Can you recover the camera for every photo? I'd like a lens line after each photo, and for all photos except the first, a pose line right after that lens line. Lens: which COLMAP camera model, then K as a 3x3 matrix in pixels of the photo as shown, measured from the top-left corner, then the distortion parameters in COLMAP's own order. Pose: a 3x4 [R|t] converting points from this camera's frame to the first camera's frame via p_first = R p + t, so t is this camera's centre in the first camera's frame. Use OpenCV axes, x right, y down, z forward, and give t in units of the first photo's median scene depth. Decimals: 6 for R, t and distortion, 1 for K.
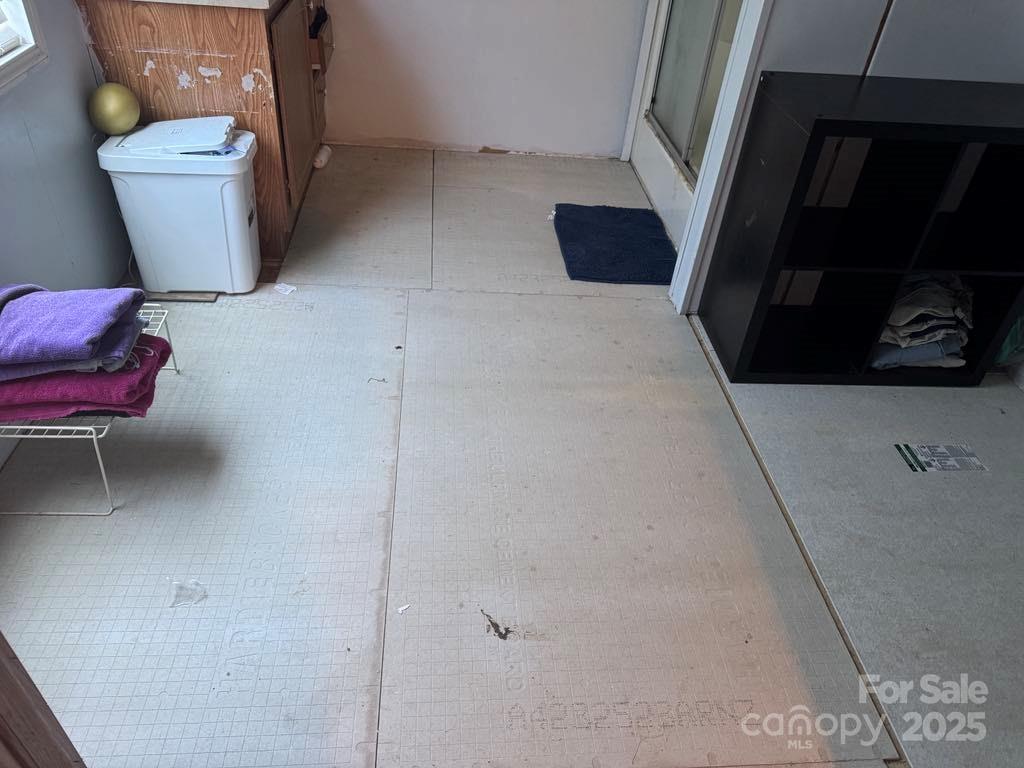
lens RADIAL K [[713.3, 0, 512.0], [0, 713.3, 384.0], [0, 0, 1]] dist [0.114321, -0.190686]
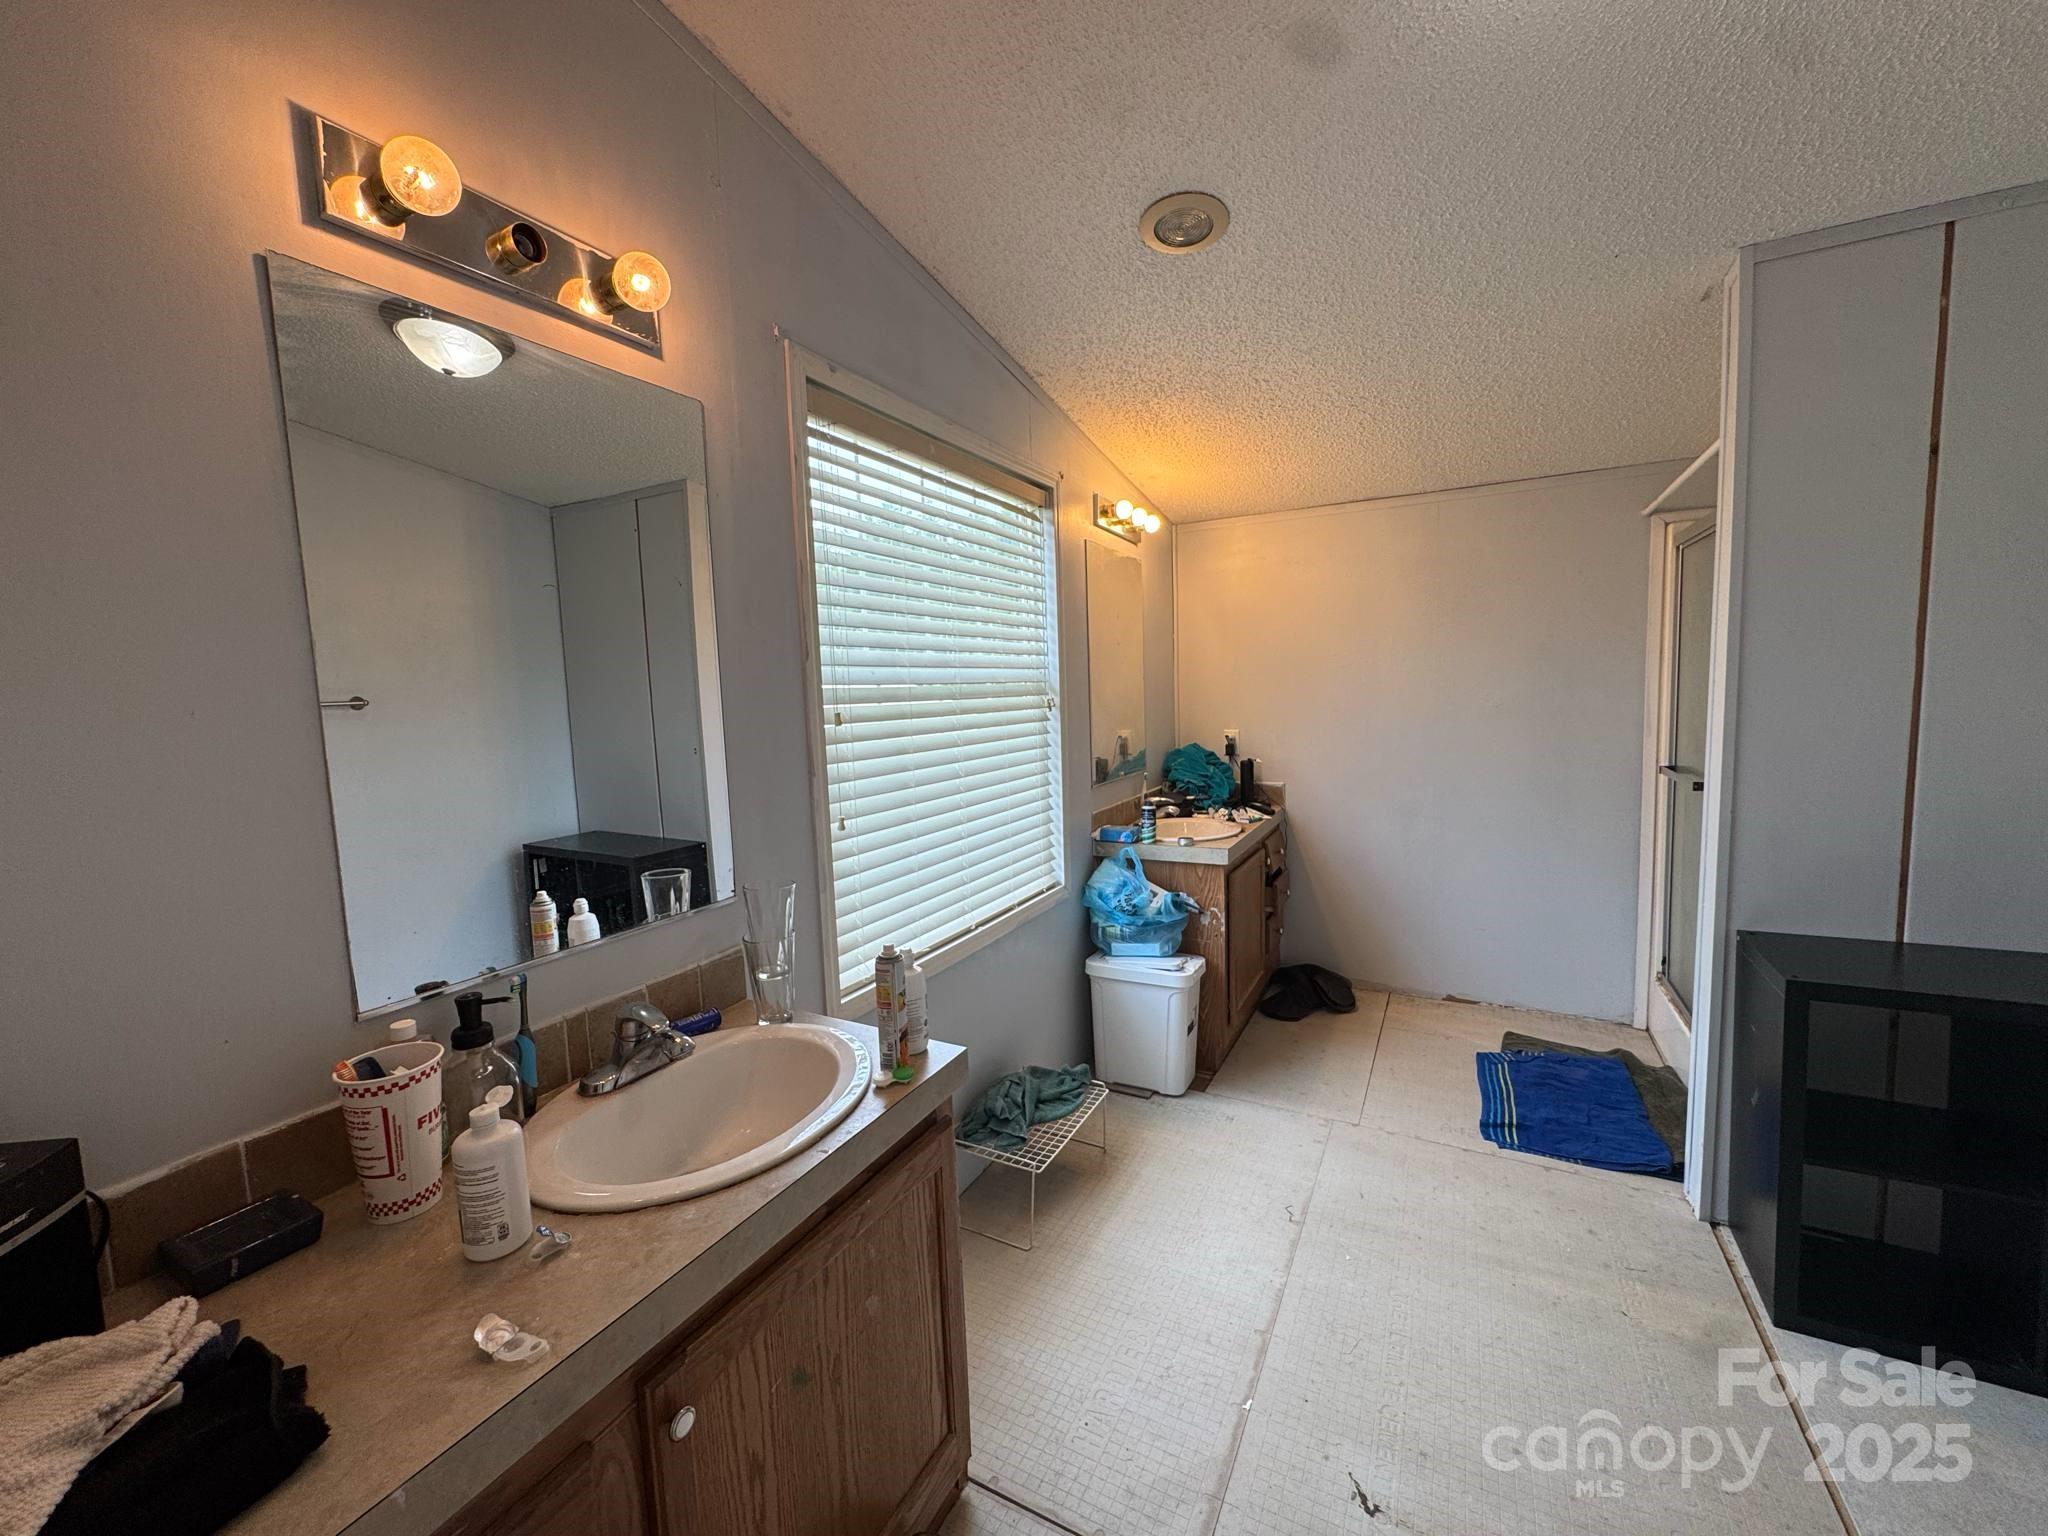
lens RADIAL K [[799.6, 0, 1024.0], [0, 799.6, 768.0], [0, 0, 1]] dist [0.000869, -0.000024]
pose [[0.834826, -0.057566, -0.547496, 0.135671], [-0.258526, 0.837040, -0.482212, 0.105854], [0.486035, 0.544105, 0.683900, -0.218711]]
